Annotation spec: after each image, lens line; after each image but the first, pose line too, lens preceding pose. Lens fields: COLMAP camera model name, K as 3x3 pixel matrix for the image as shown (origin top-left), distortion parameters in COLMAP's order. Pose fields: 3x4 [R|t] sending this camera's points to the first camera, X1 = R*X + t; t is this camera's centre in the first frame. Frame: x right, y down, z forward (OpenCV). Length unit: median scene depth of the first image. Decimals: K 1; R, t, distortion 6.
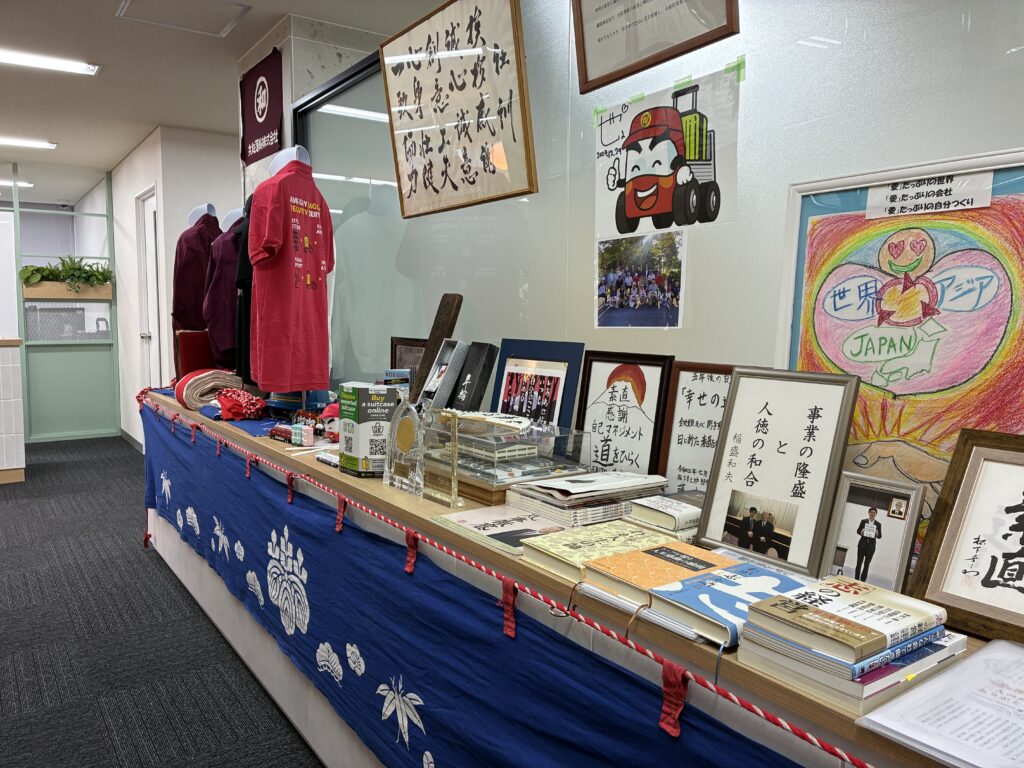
lens RADIAL K [[776.6, 0, 512.0], [0, 776.6, 384.0], [0, 0, 1]] dist [0.020071, 0.000227]
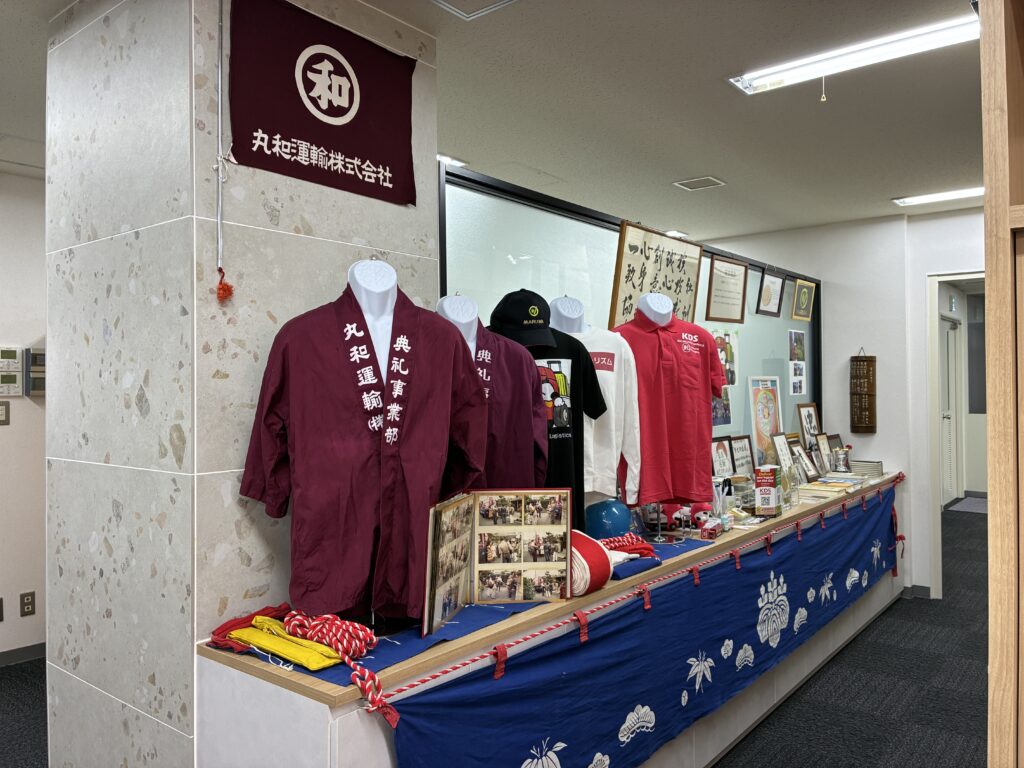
lens RADIAL K [[776.6, 0, 512.0], [0, 776.6, 384.0], [0, 0, 1]] dist [0.020071, 0.000227]
pose [[-0.281206, -0.003587, 0.959641, -1.907821], [0.094505, 0.995029, 0.031412, -0.328543], [-0.954983, 0.099524, -0.279469, 2.224701]]
